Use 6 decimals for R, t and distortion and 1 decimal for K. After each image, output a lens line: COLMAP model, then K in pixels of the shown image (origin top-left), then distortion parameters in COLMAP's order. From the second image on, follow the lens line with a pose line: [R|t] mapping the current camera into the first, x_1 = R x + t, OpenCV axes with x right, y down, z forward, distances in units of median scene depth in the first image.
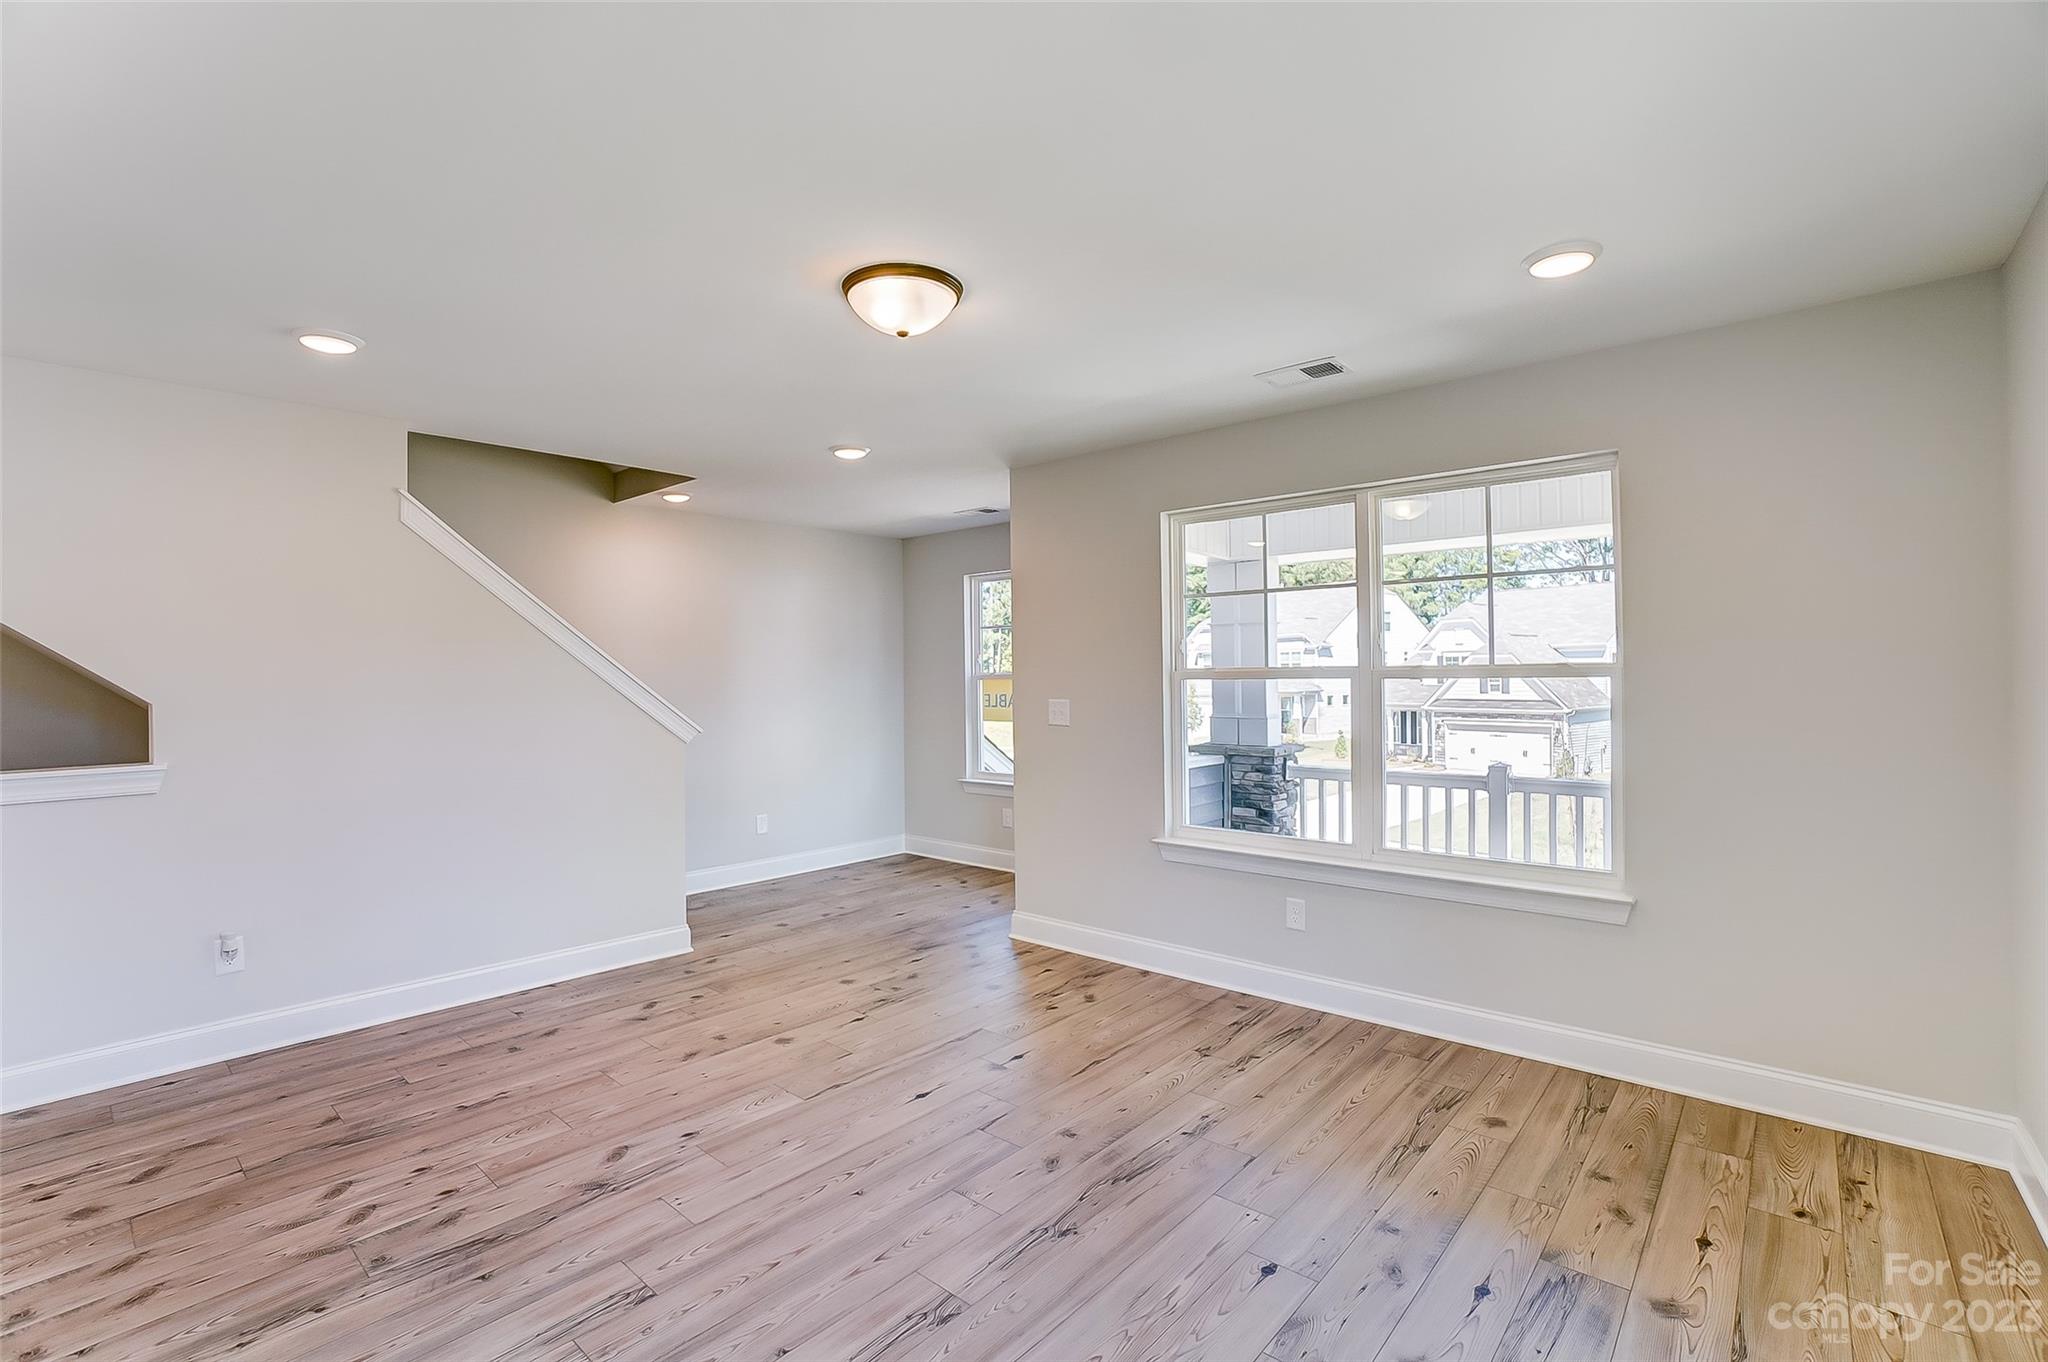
lens RADIAL K [[901.0, 0, 966.3], [0, 901.0, 663.4], [0, 0, 1]] dist [-0.050109, 0.012789]
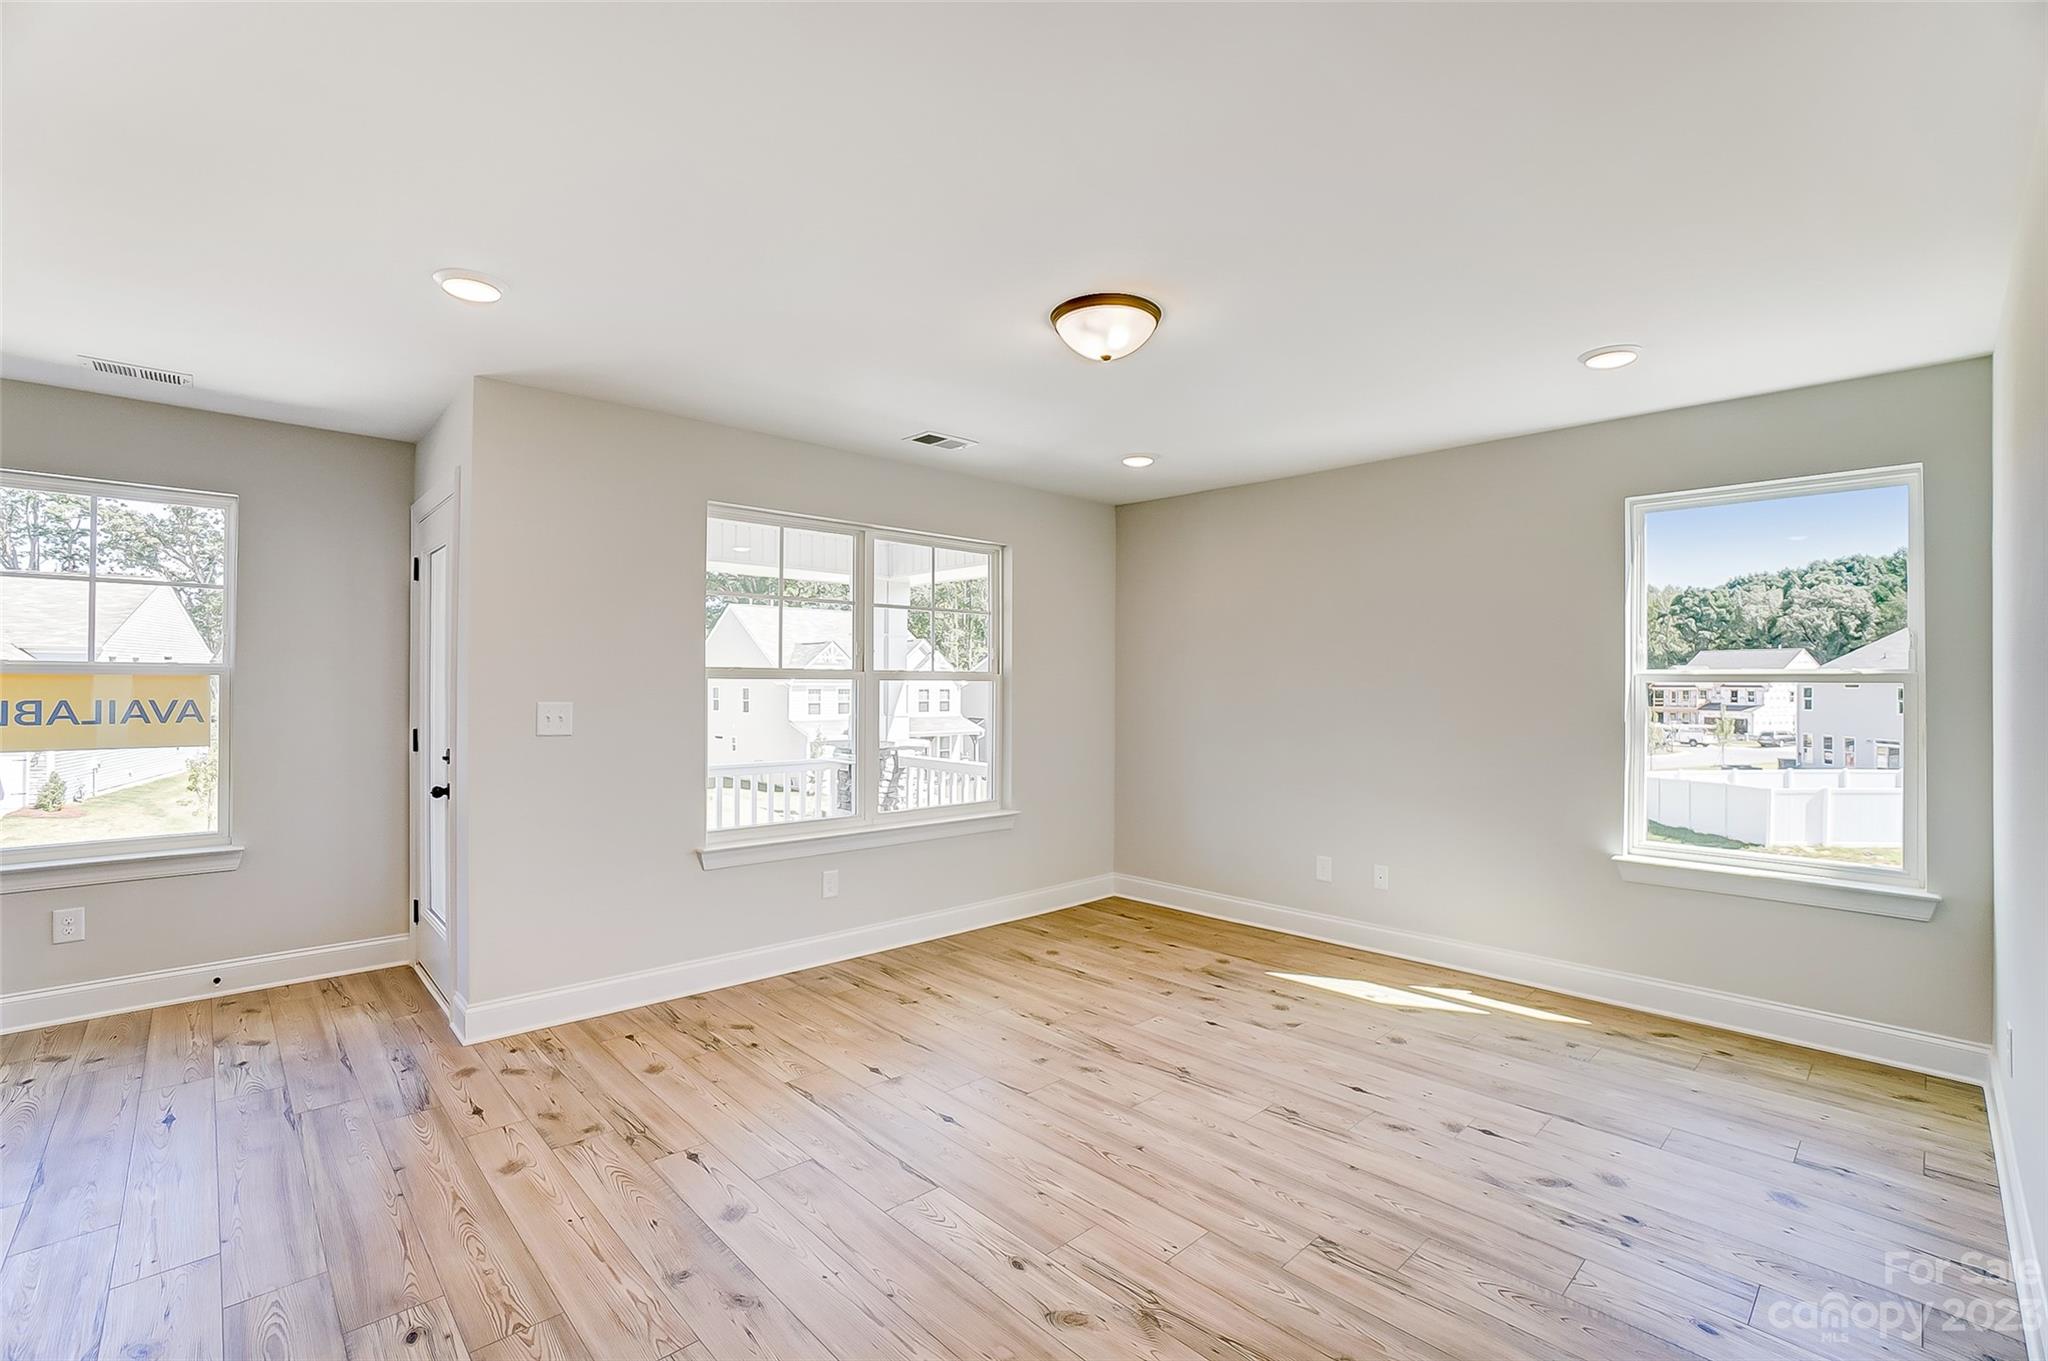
lens RADIAL K [[901.0, 0, 1016.8], [0, 901.0, 688.2], [0, 0, 1]] dist [-0.050109, 0.012789]
pose [[0.068914, 0.008452, 0.997587, -0.908679], [-0.025279, 0.999658, -0.006723, 0.035370], [-0.997302, -0.024755, 0.069104, 0.810141]]
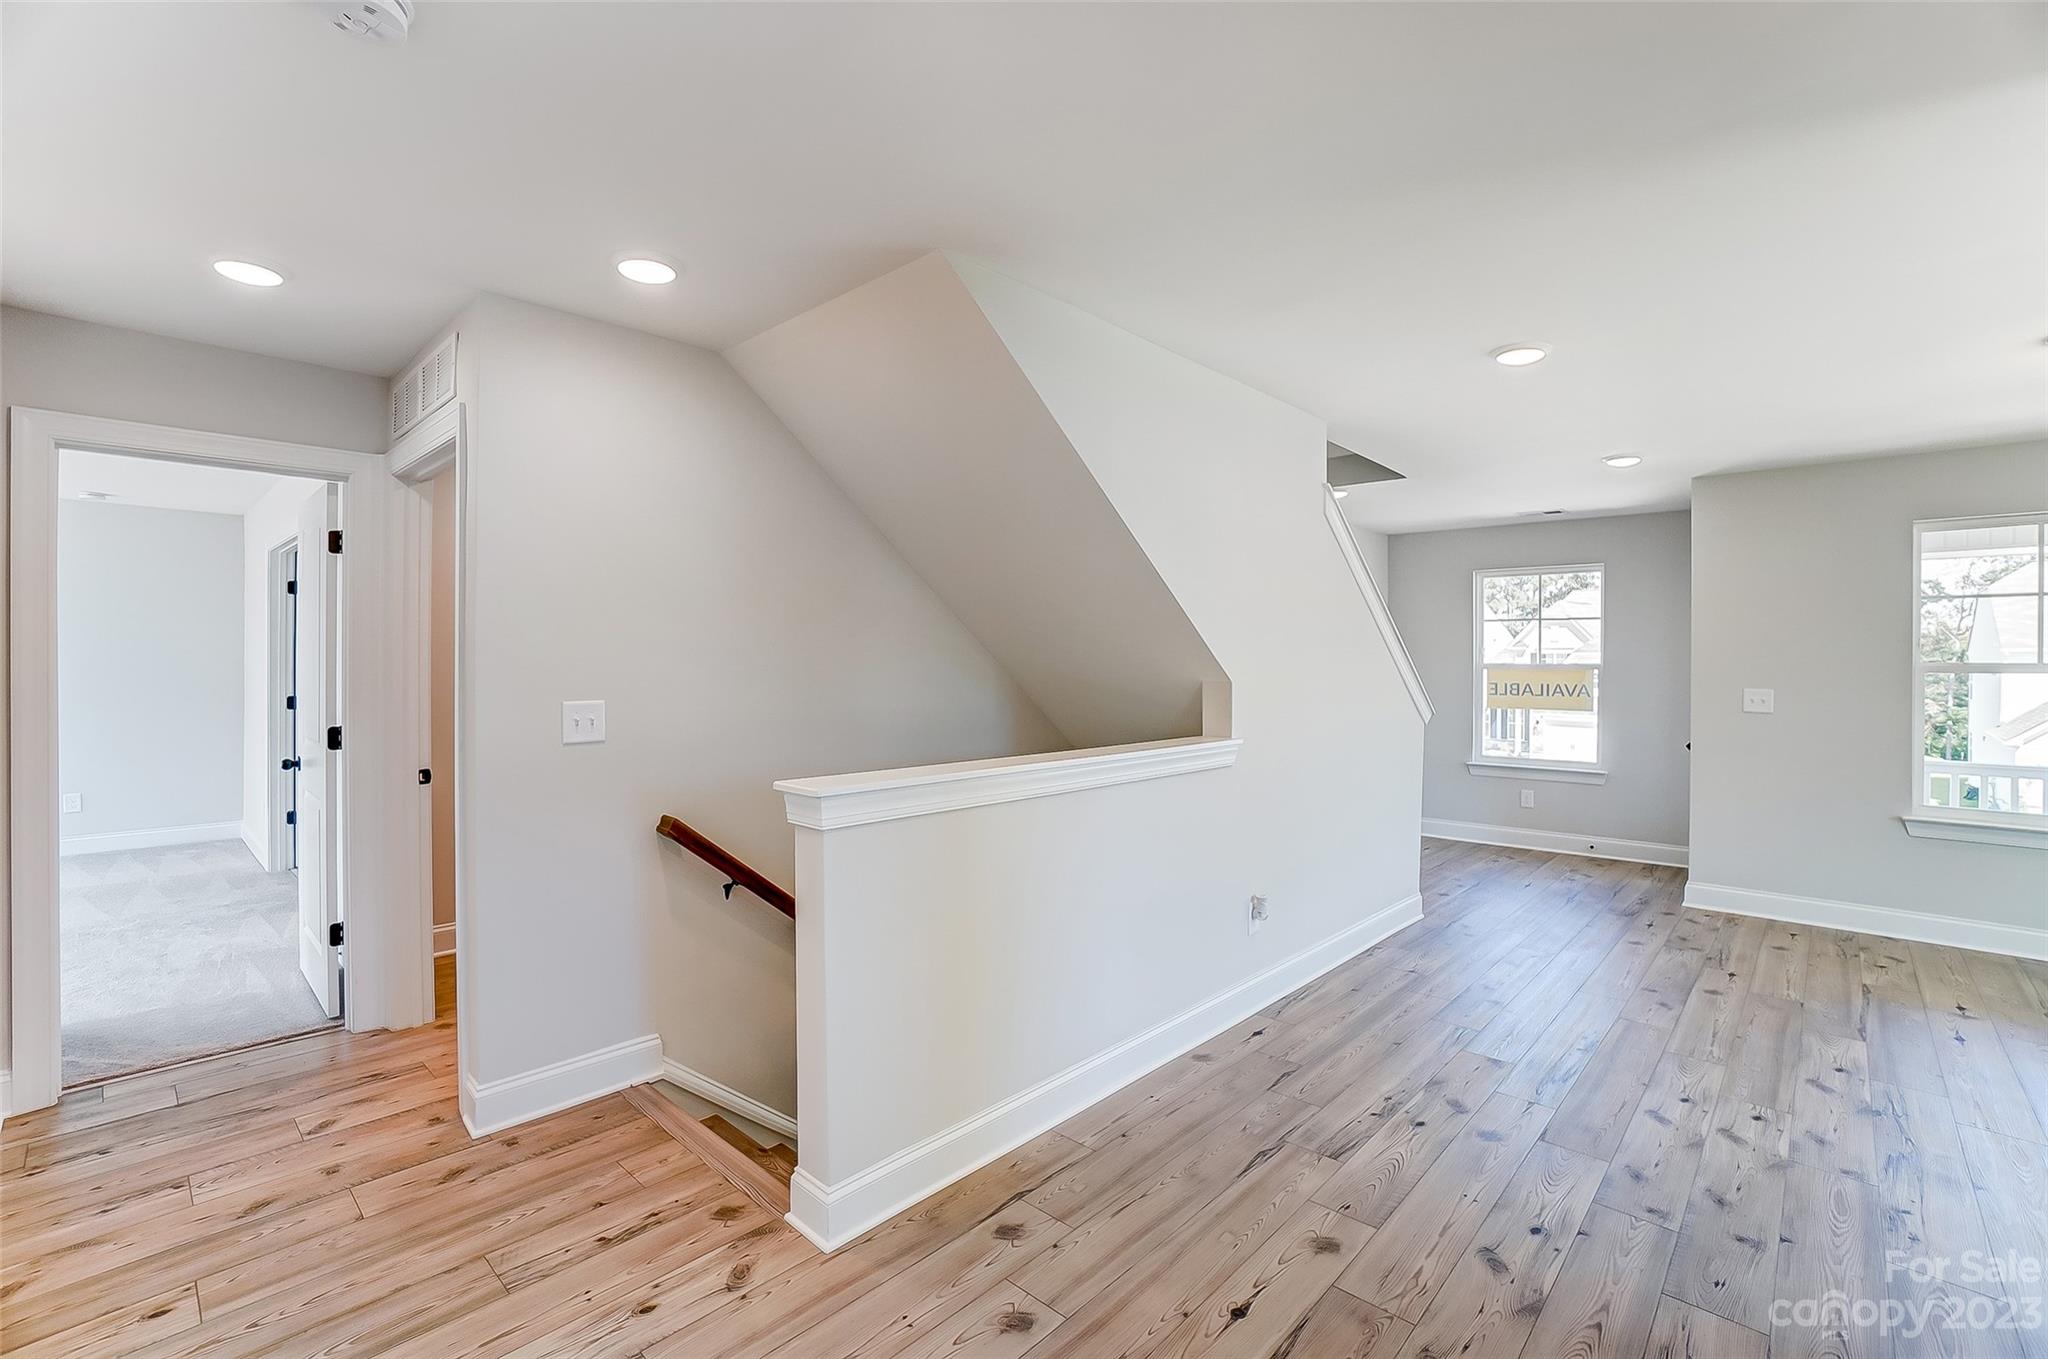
lens RADIAL K [[901.0, 0, 1023.9], [0, 901.0, 664.6], [0, 0, 1]] dist [-0.050109, 0.012789]
pose [[0.999765, 0.020647, 0.006639, -1.153211], [-0.020749, 0.999663, 0.015612, 0.019654], [-0.006314, -0.015746, 0.999856, -0.073889]]
